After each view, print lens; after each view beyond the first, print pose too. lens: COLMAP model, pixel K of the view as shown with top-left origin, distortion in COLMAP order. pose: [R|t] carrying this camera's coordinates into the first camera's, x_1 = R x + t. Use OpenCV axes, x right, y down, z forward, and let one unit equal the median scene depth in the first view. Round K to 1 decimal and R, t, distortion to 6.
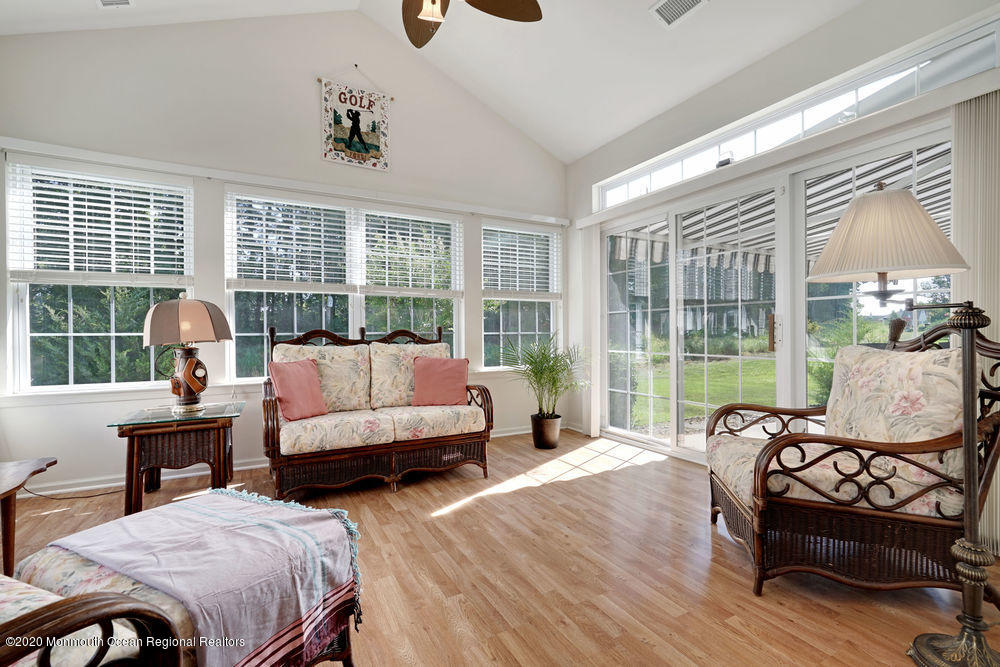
lens RADIAL K [[450.4, 0, 491.0], [0, 450.4, 337.1], [0, 0, 1]] dist [-0.003887, 0.001645]
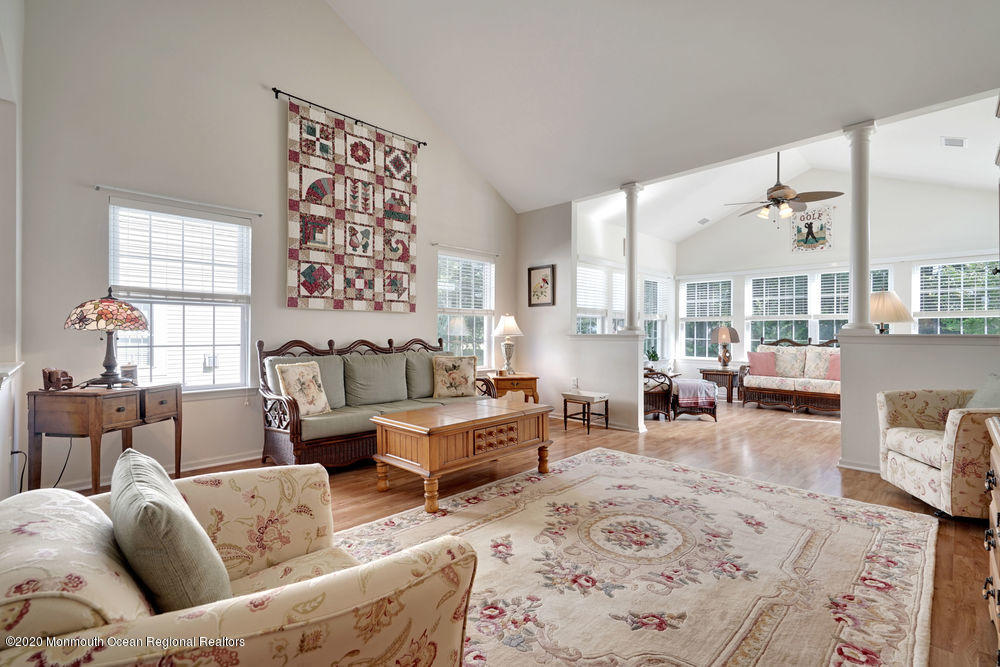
lens RADIAL K [[450.4, 0, 499.1], [0, 450.4, 330.7], [0, 0, 1]] dist [-0.003887, 0.001645]
pose [[0.284133, 0.004622, -0.958774, 1.373111], [-0.007211, 0.999970, 0.002683, -0.051634], [0.958758, 0.006152, 0.284158, -0.945401]]
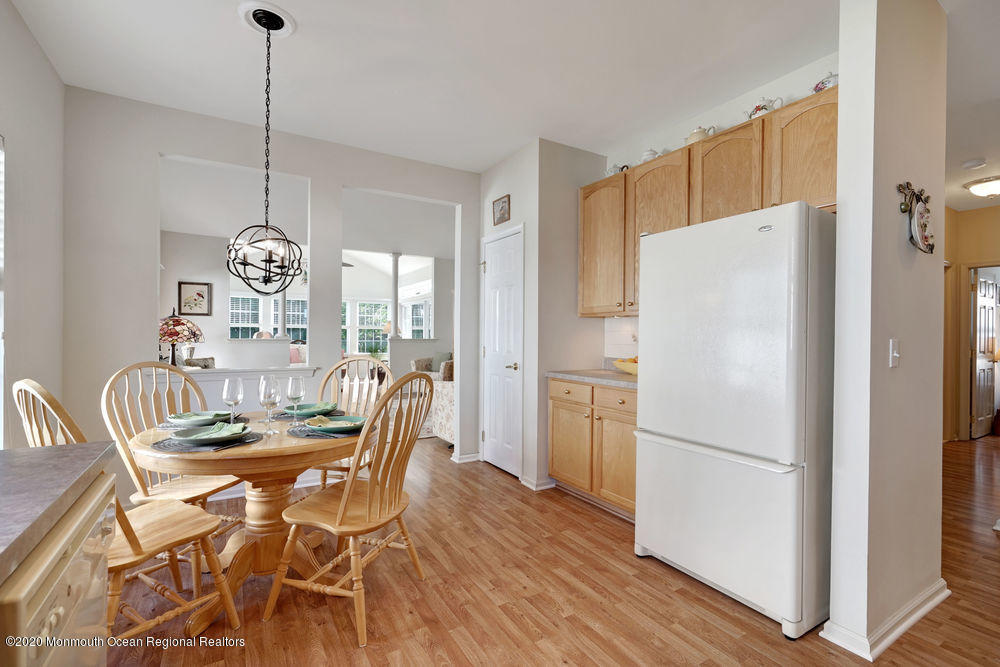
lens RADIAL K [[450.4, 0, 500.2], [0, 450.4, 334.9], [0, 0, 1]] dist [-0.003887, 0.001645]
pose [[0.998180, 0.015856, 0.058181, 1.009883], [-0.015428, 0.999851, -0.007796, -0.059297], [-0.058296, 0.006885, 0.998276, -2.675058]]
